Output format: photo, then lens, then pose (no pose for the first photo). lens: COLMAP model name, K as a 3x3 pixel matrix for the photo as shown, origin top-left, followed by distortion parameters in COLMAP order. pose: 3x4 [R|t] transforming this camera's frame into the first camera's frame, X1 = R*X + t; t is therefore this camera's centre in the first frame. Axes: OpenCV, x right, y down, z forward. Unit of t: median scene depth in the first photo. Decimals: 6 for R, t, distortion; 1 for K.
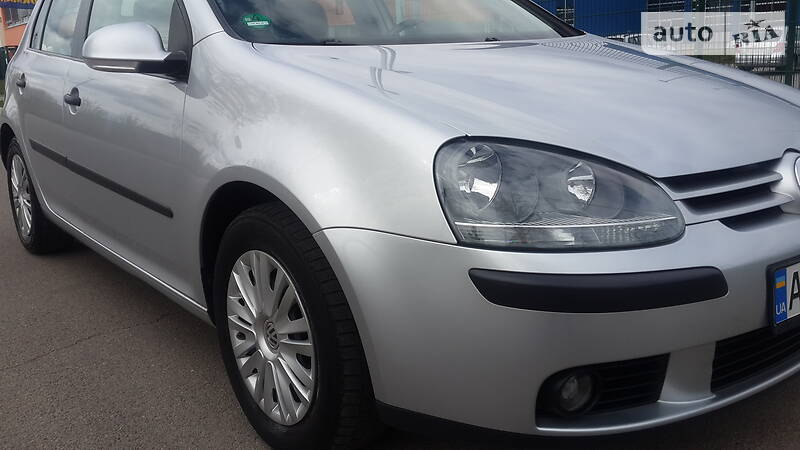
lens RADIAL K [[707.2, 0, 400.0], [0, 707.2, 225.0], [0, 0, 1]] dist [0.094794, -0.189451]
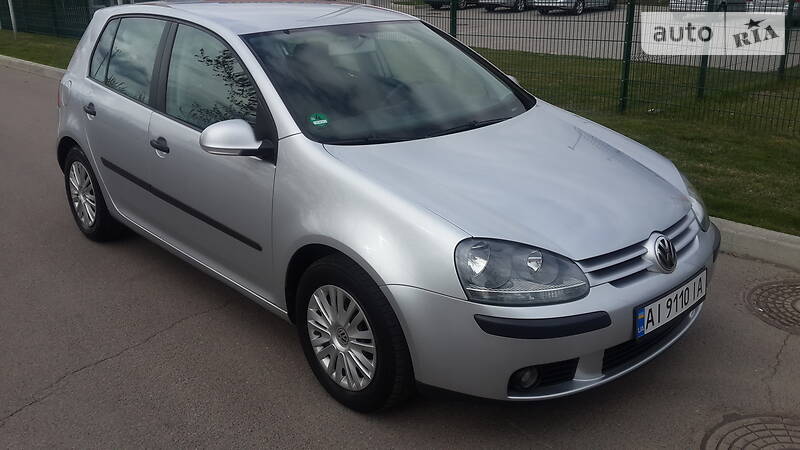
lens RADIAL K [[707.2, 0, 400.0], [0, 707.2, 225.0], [0, 0, 1]] dist [0.094794, -0.189451]
pose [[0.996898, -0.001249, 0.078696, -0.186530], [-0.007305, 0.994090, 0.108317, -0.286810], [-0.078366, -0.108556, 0.990997, -0.610397]]
